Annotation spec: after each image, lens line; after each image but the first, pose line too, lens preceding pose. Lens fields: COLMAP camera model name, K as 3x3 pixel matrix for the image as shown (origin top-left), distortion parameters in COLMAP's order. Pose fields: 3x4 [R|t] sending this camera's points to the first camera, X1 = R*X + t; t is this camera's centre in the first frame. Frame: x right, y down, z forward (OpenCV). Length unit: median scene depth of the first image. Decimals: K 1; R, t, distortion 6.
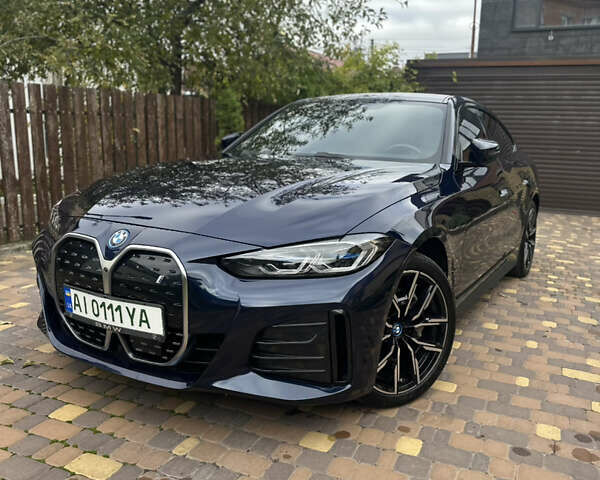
lens RADIAL K [[564.0, 0, 304.0], [0, 564.0, 240.7], [0, 0, 1]] dist [0.113945, -0.195678]
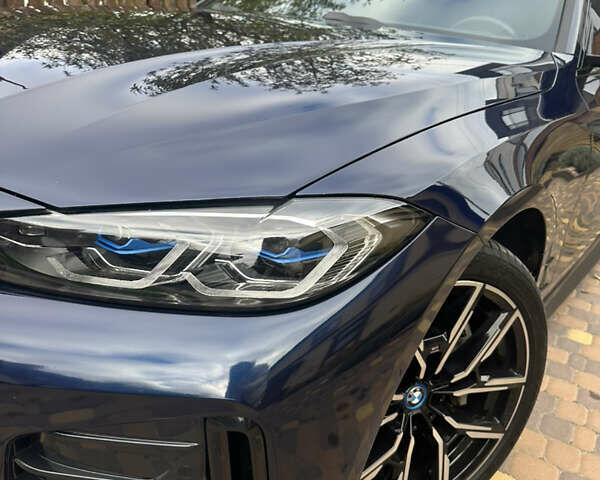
lens RADIAL K [[572.3, 0, 300.3], [0, 572.3, 275.8], [0, 0, 1]] dist [-0.009721, -0.015077]
pose [[0.990269, 0.111584, -0.083159, 0.098153], [-0.091761, 0.972815, 0.212631, -0.032877], [0.104625, -0.202931, 0.973588, 0.551216]]
